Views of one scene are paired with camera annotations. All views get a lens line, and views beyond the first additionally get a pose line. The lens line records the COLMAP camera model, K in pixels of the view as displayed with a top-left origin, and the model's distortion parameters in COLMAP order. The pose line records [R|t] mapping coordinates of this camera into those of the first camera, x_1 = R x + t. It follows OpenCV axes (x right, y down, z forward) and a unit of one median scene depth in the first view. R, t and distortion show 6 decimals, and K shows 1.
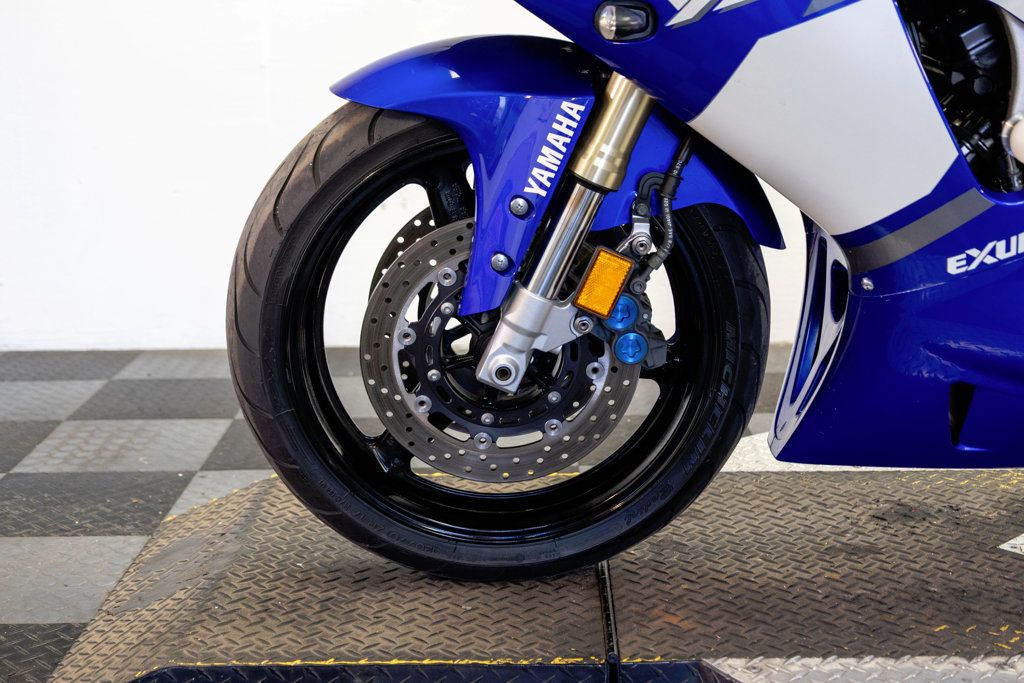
lens RADIAL K [[1509.3, 0, 511.4], [0, 1509.3, 345.4], [0, 0, 1]] dist [0.026282, 0.007542]
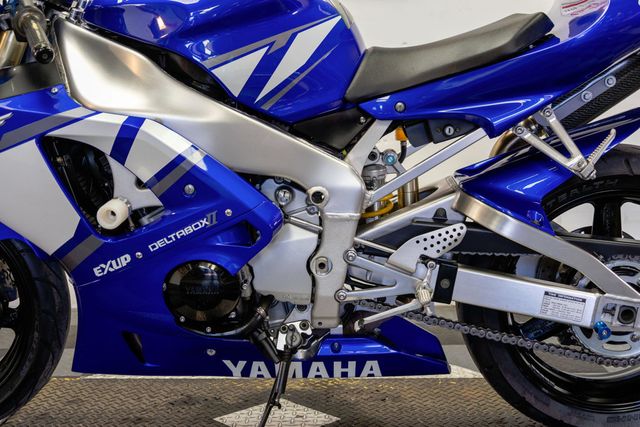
lens RADIAL K [[940.3, 0, 319.3], [0, 940.3, 211.6], [0, 0, 1]] dist [0.033346, -0.075096]
pose [[0.999889, 0.001184, -0.014822, 0.554976], [-0.002660, 0.994992, -0.099919, -0.007810], [0.014630, 0.099947, 0.994885, -0.227446]]
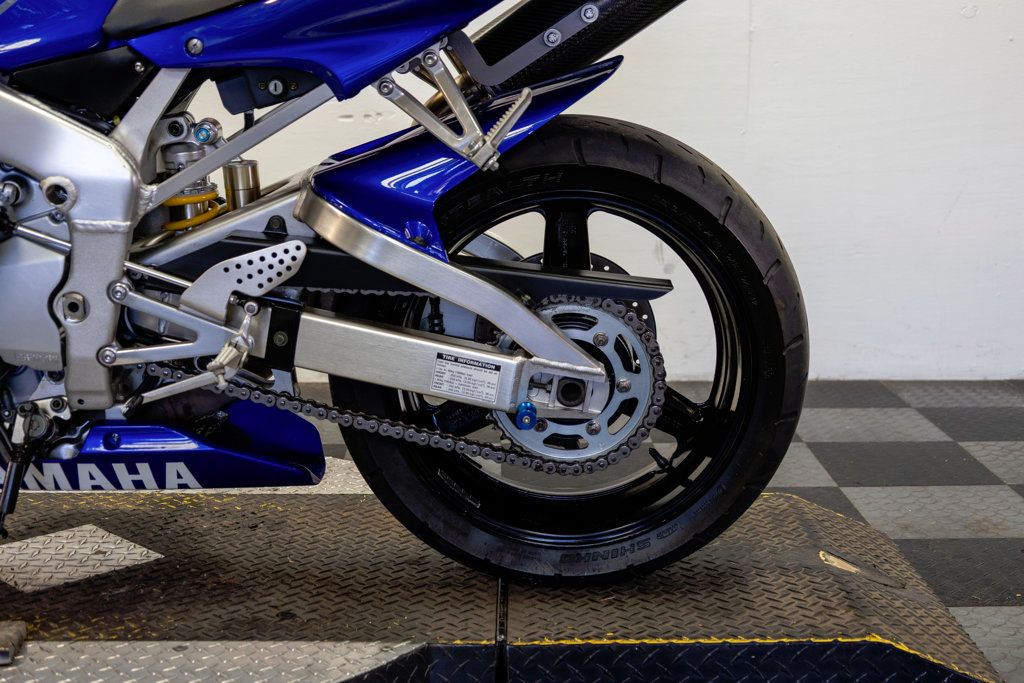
lens RADIAL K [[1504.5, 0, 510.9], [0, 1504.5, 338.5], [0, 0, 1]] dist [0.033346, -0.075096]
pose [[0.999832, 0.012988, 0.012904, 0.860072], [-0.012538, 0.999330, -0.034377, 0.001304], [-0.013342, 0.034209, 0.999326, -0.205987]]
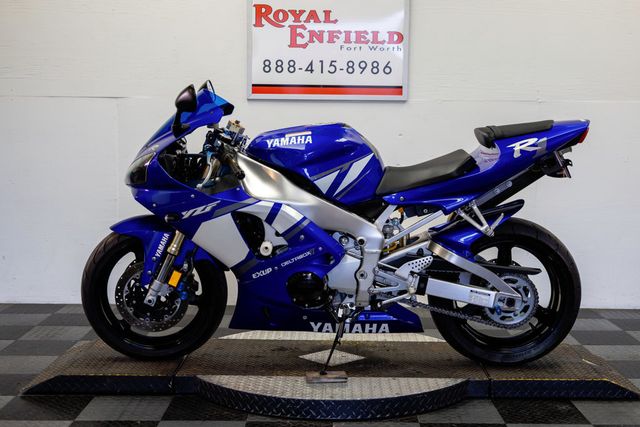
lens RADIAL K [[943.3, 0, 319.6], [0, 943.3, 215.9], [0, 0, 1]] dist [0.026282, 0.007542]
pose [[0.999757, 0.022042, -0.000099, 0.429891], [-0.021899, 0.992711, -0.118516, 0.078969], [-0.002514, 0.118490, 0.992952, -1.457086]]
